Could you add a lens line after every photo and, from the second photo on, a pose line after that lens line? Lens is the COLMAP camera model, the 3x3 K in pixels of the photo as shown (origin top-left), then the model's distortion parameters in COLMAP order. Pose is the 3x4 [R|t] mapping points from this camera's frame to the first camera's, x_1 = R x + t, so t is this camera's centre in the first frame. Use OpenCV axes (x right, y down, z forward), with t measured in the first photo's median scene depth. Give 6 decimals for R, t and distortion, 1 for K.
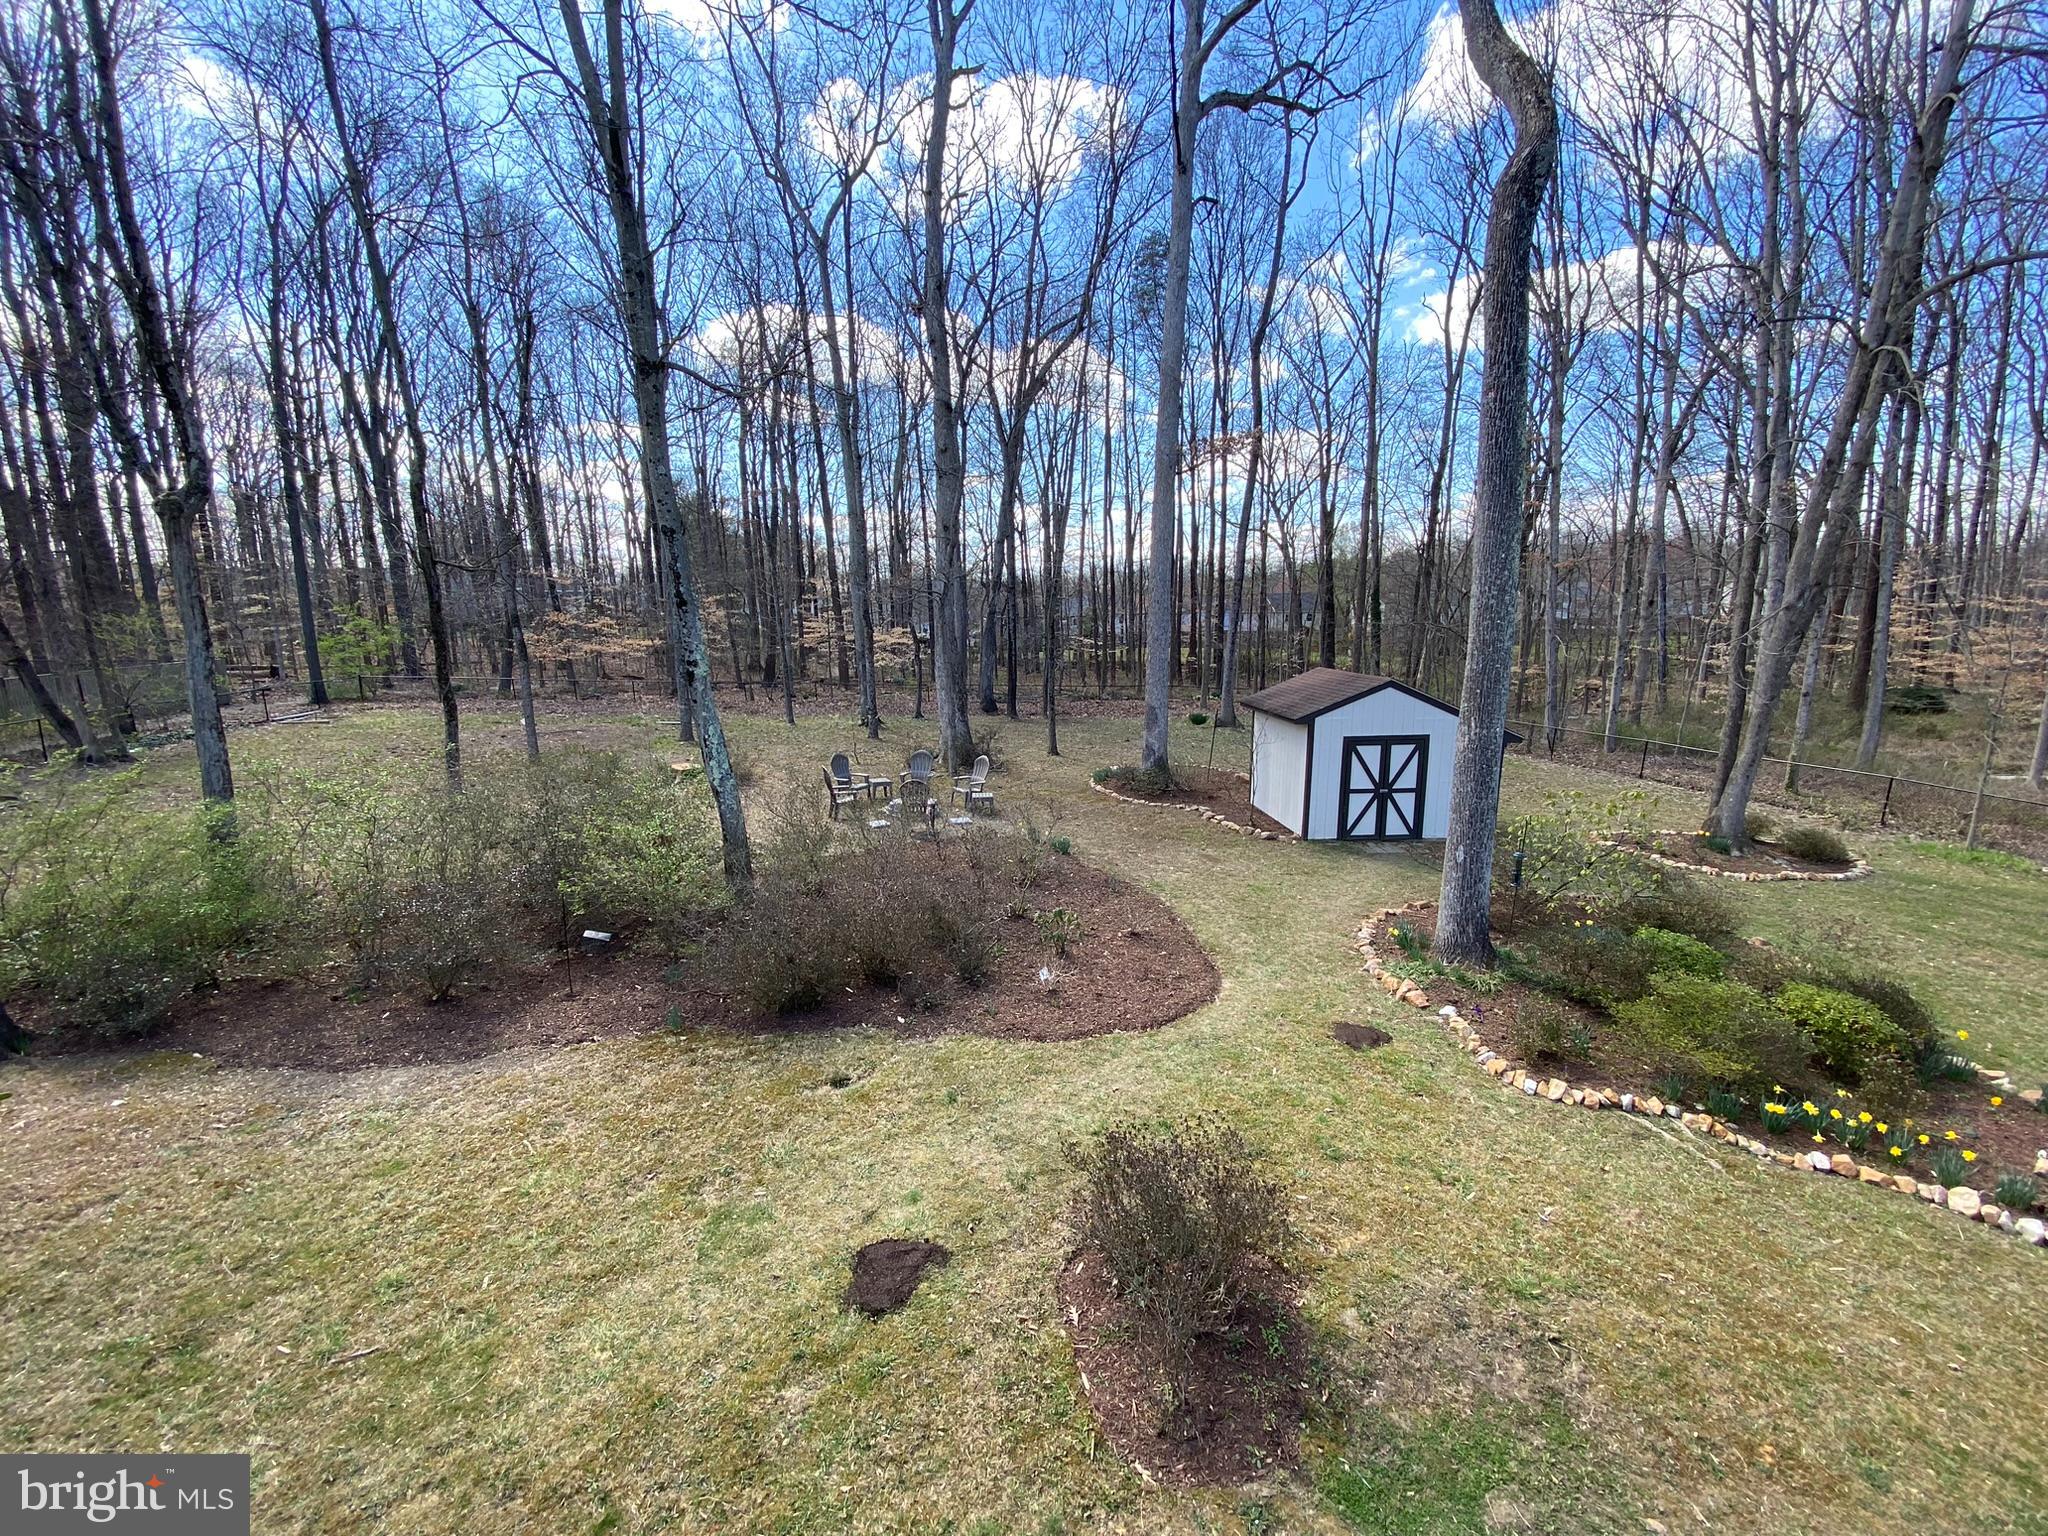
lens RADIAL K [[826.7, 0, 1030.6], [0, 826.7, 761.9], [0, 0, 1]] dist [0.025002, -0.021924]
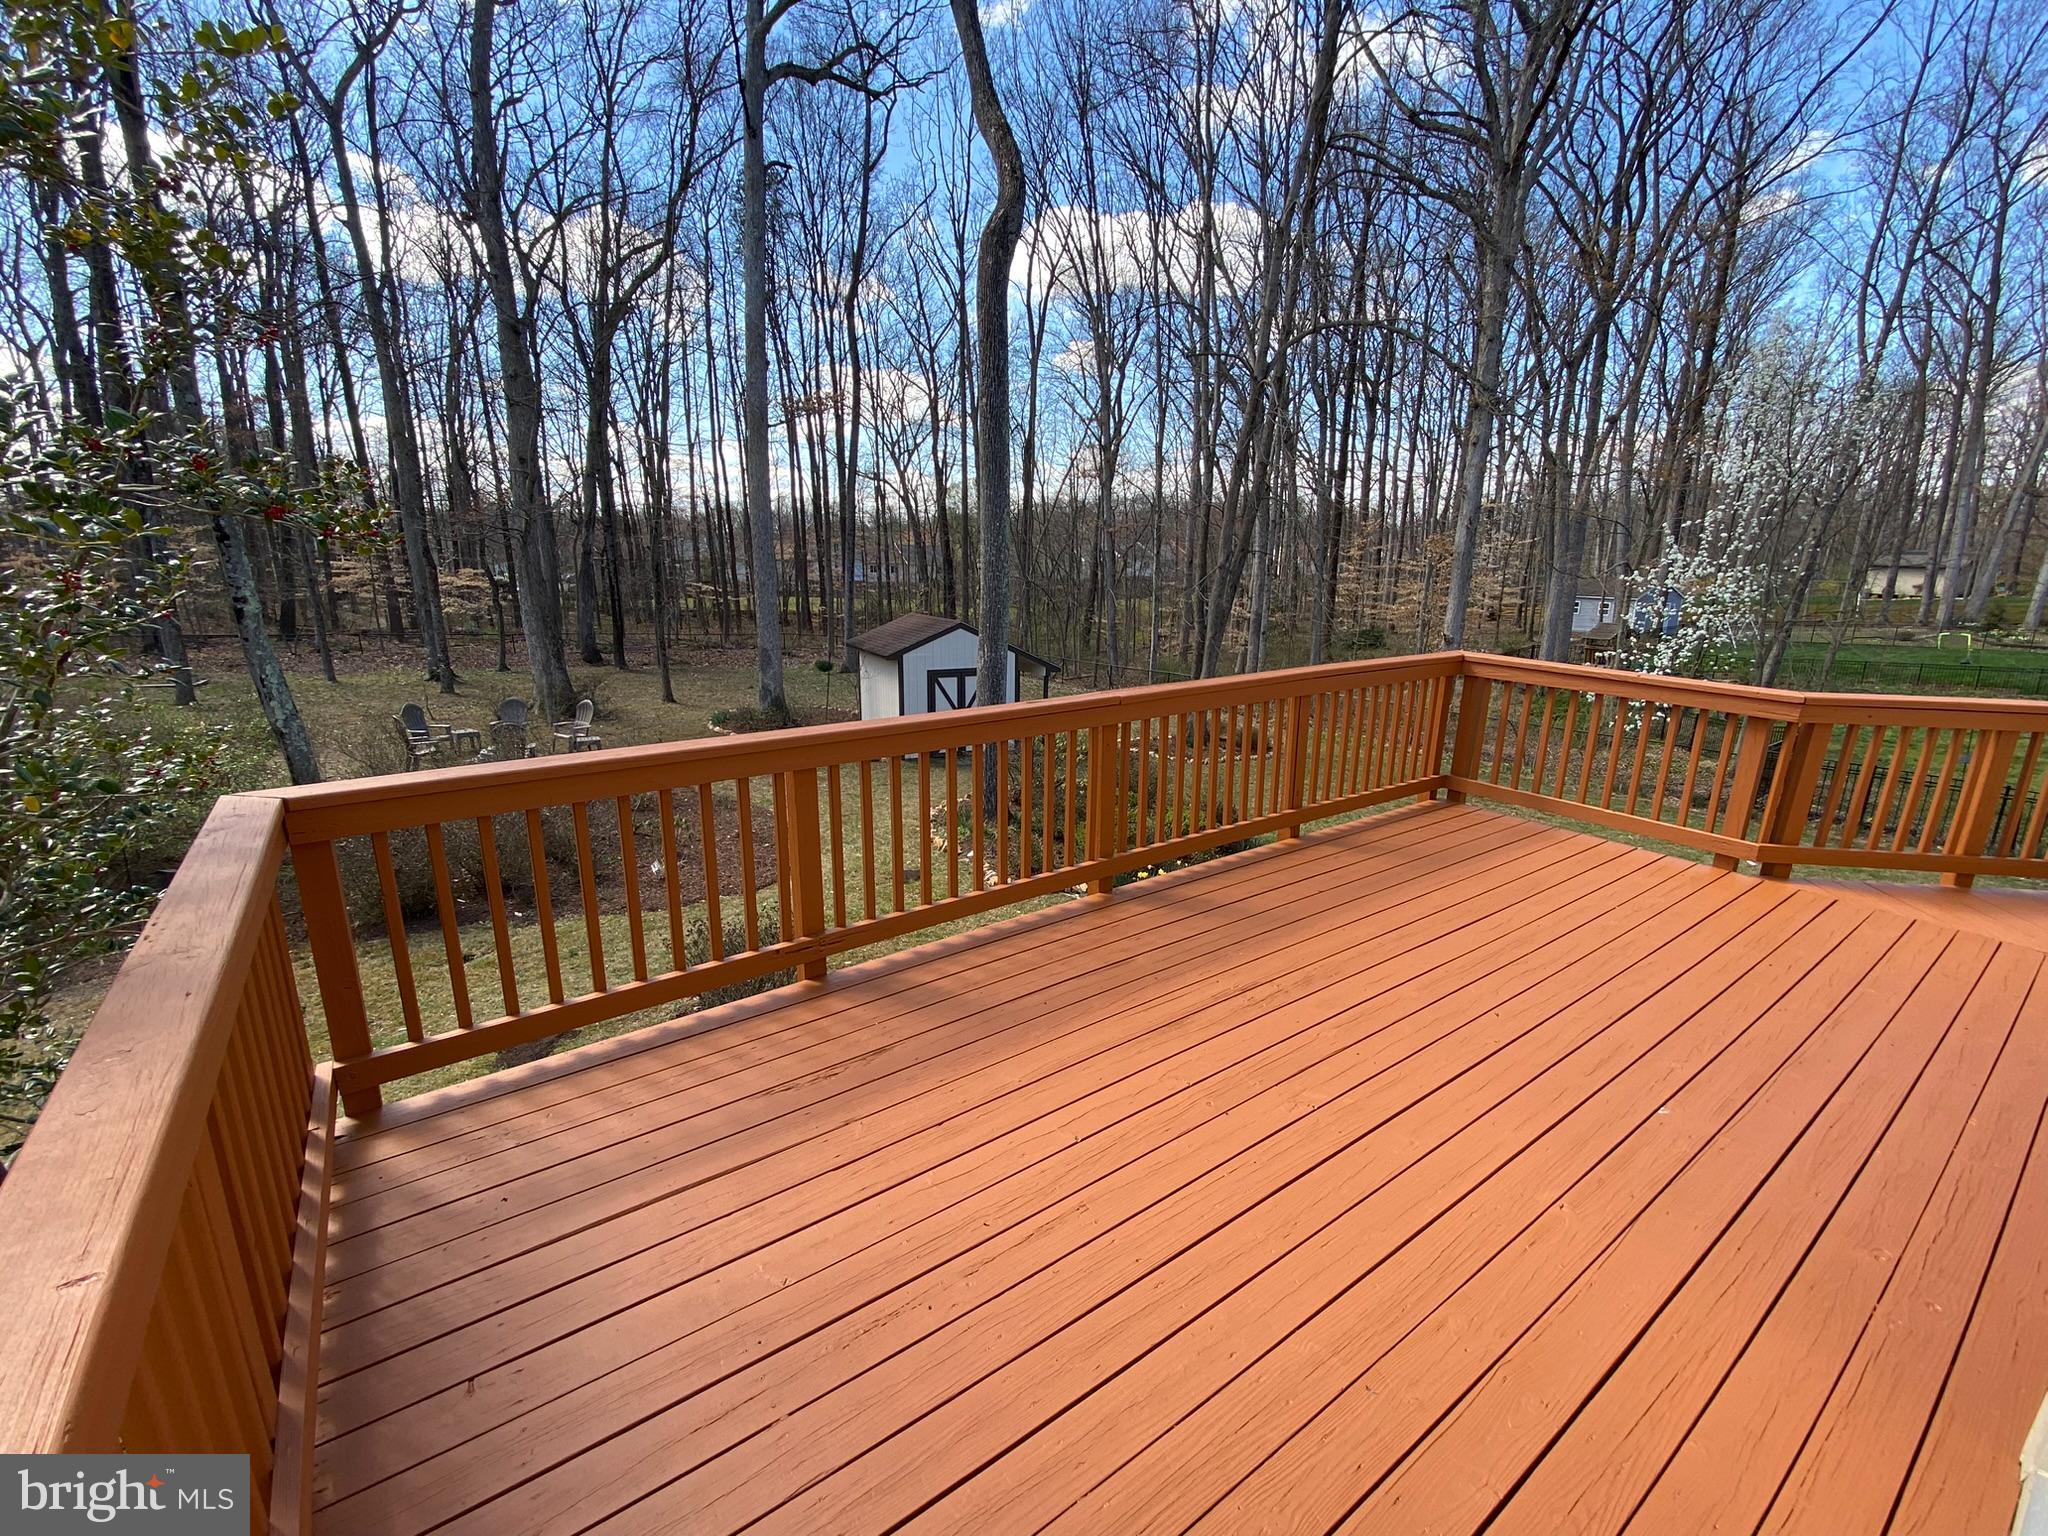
lens RADIAL K [[855.0, 0, 1024.0], [0, 855.0, 768.0], [0, 0, 1]] dist [0.038965, -0.040585]
pose [[0.917583, -0.069802, 0.391369, 0.011809], [0.046905, 0.996597, 0.067775, 0.022878], [-0.394768, -0.043832, 0.917735, -0.127801]]
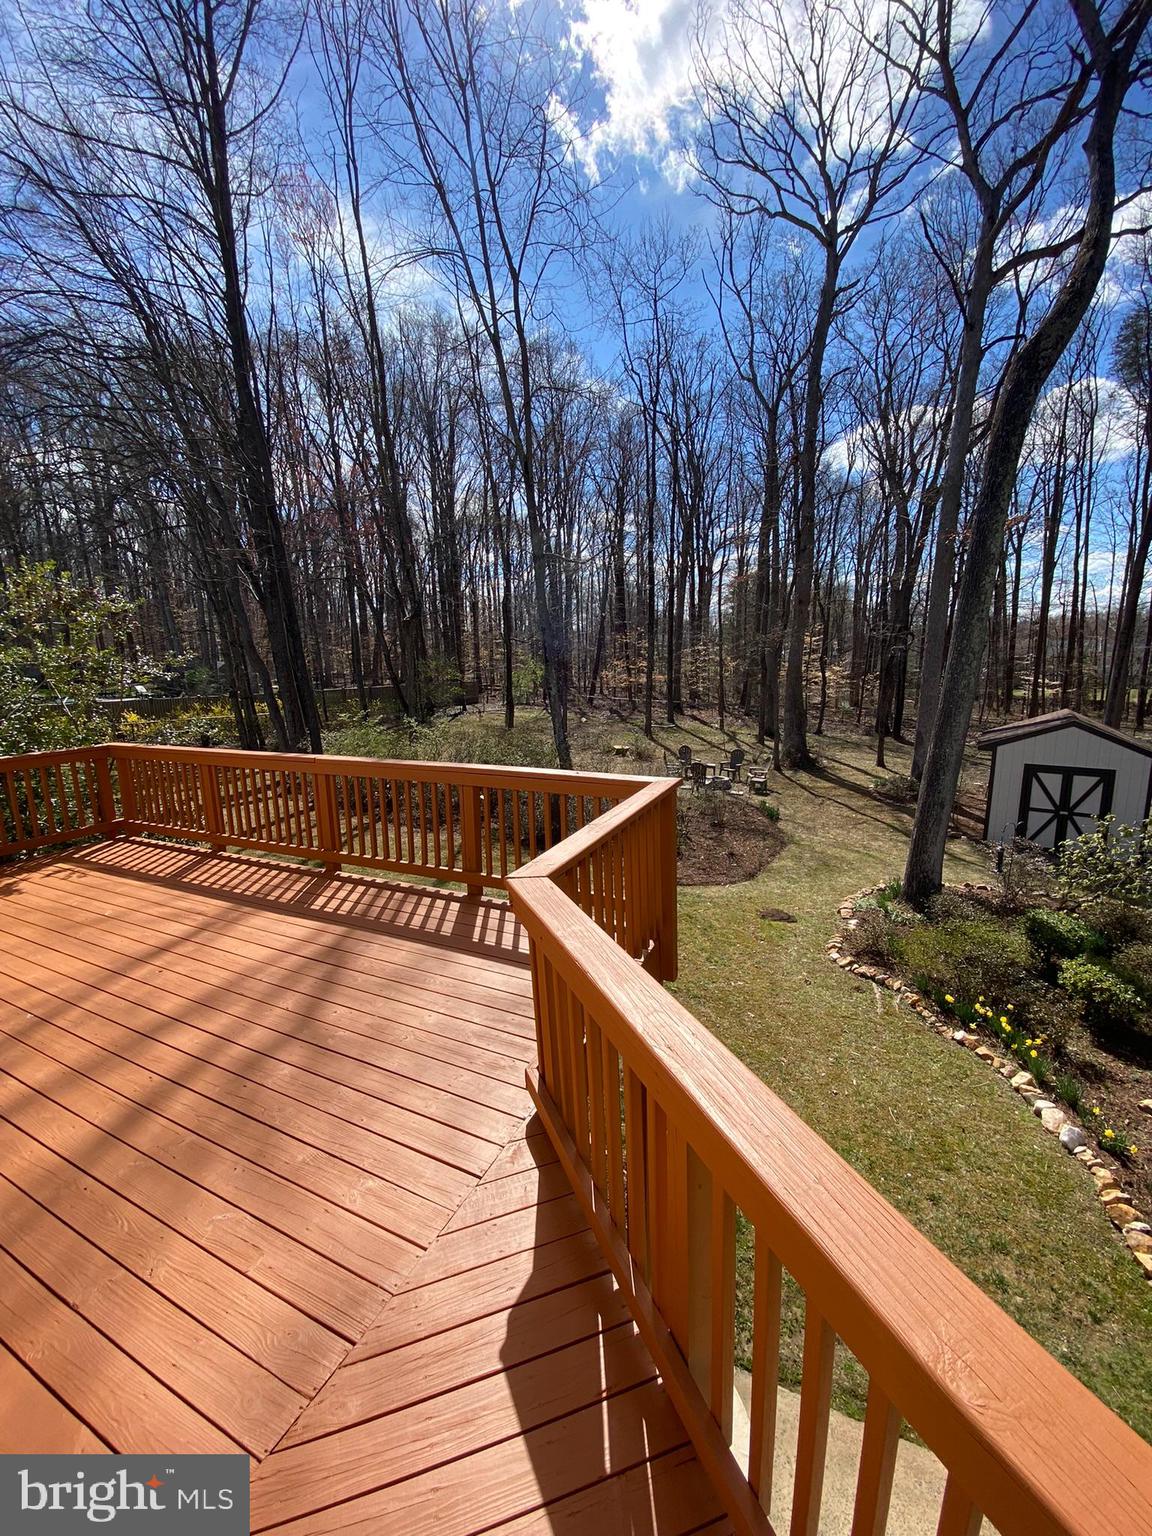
lens RADIAL K [[617.2, 0, 579.8], [0, 617.2, 765.0], [0, 0, 1]] dist [0.017589, -0.018977]
pose [[0.781761, 0.102849, -0.615038, 0.300589], [-0.104168, 0.993985, 0.033814, 0.006407], [0.614816, 0.037633, 0.787772, -0.098521]]
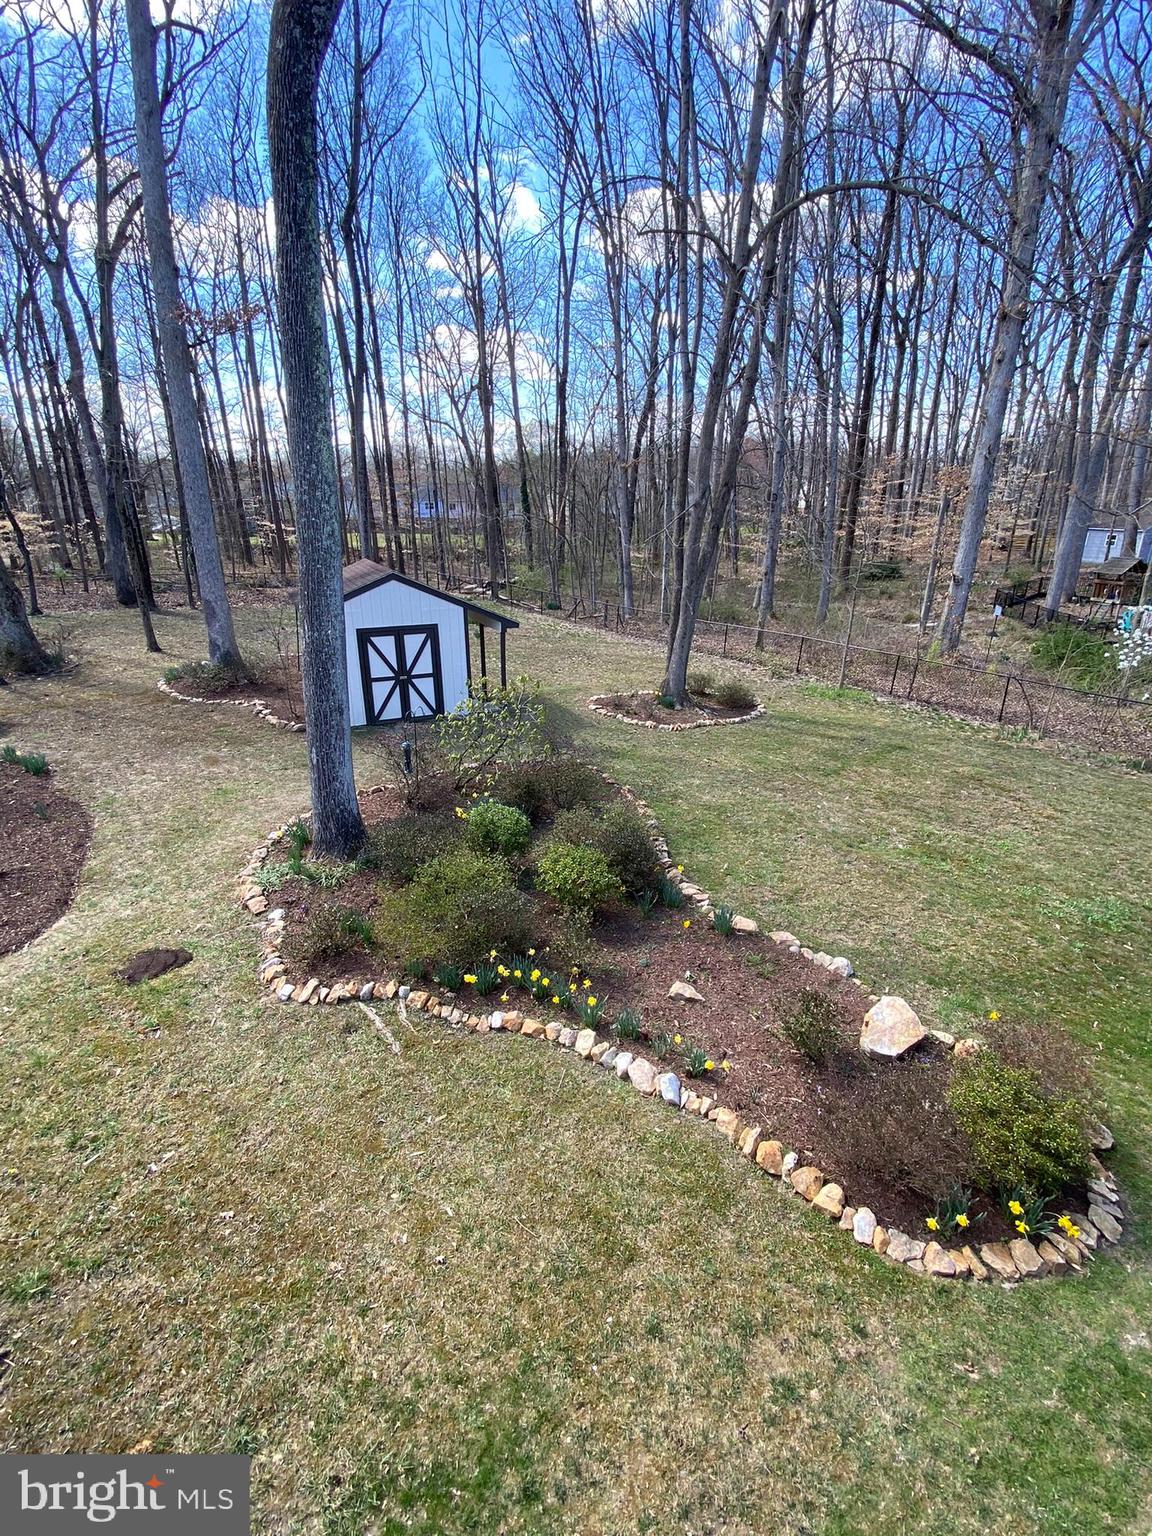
lens RADIAL K [[696.0, 0, 567.3], [0, 696.0, 766.4], [0, 0, 1]] dist [0.016038, -0.019088]
pose [[0.934356, -0.116940, 0.336608, 0.216986], [0.053374, 0.979890, 0.192266, -0.010928], [-0.352322, -0.161678, 0.921808, 0.039256]]
